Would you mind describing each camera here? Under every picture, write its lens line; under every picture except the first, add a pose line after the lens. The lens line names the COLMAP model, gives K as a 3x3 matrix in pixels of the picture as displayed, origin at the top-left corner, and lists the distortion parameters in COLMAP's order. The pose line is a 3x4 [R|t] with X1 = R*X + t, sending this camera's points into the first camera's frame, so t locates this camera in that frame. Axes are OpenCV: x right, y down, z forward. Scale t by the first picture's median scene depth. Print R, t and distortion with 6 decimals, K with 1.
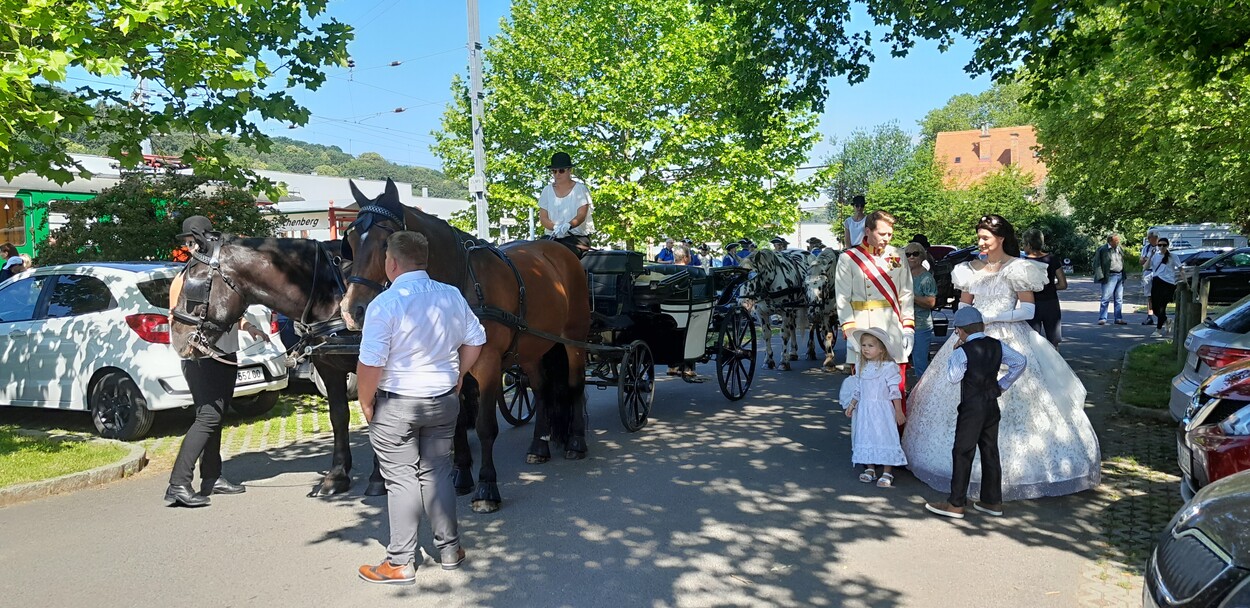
lens RADIAL K [[1009.4, 0, 625.0], [0, 1009.4, 304.0], [0, 0, 1]] dist [0.009514, 0.005431]
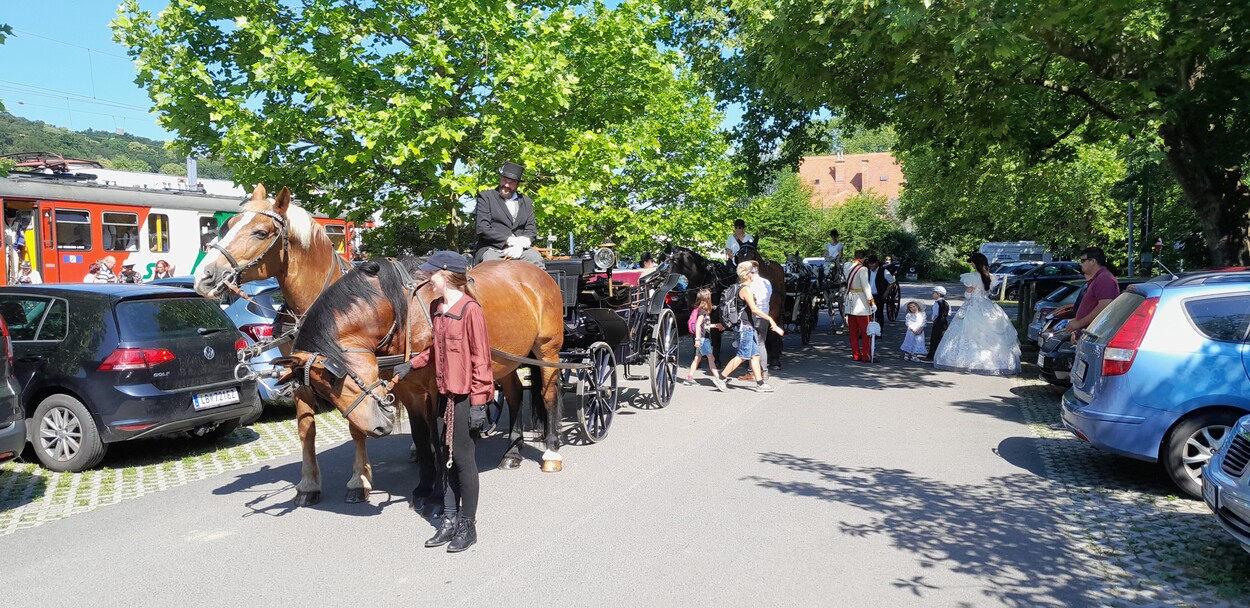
lens RADIAL K [[1012.6, 0, 625.0], [0, 1012.6, 304.0], [0, 0, 1]] dist [0.085274, -0.141211]
pose [[0.987375, 0.002982, 0.158371, -0.118802], [-0.002072, 0.999980, -0.005910, 0.007646], [-0.158385, 0.005507, 0.987362, -0.185370]]
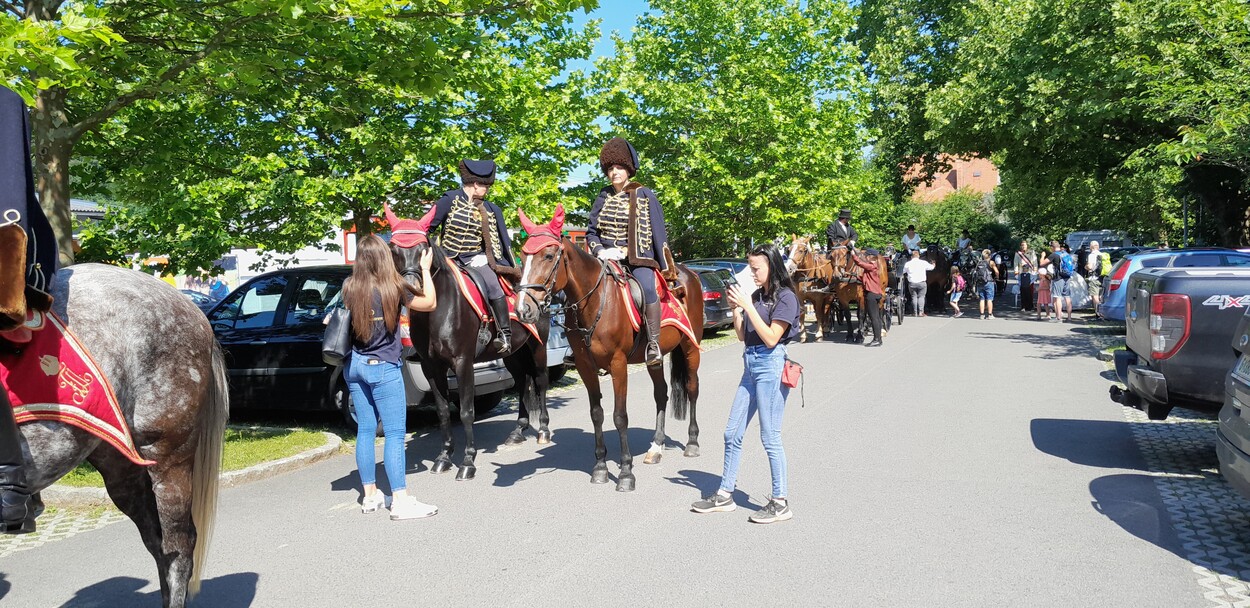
lens RADIAL K [[1021.2, 0, 645.2], [0, 1021.2, 322.5], [0, 0, 1]] dist [0.175563, -0.312617]
pose [[0.994269, -0.019284, 0.105158, -0.247088], [0.017862, 0.999736, 0.014453, 0.020861], [-0.105409, -0.012491, 0.994351, -0.431589]]
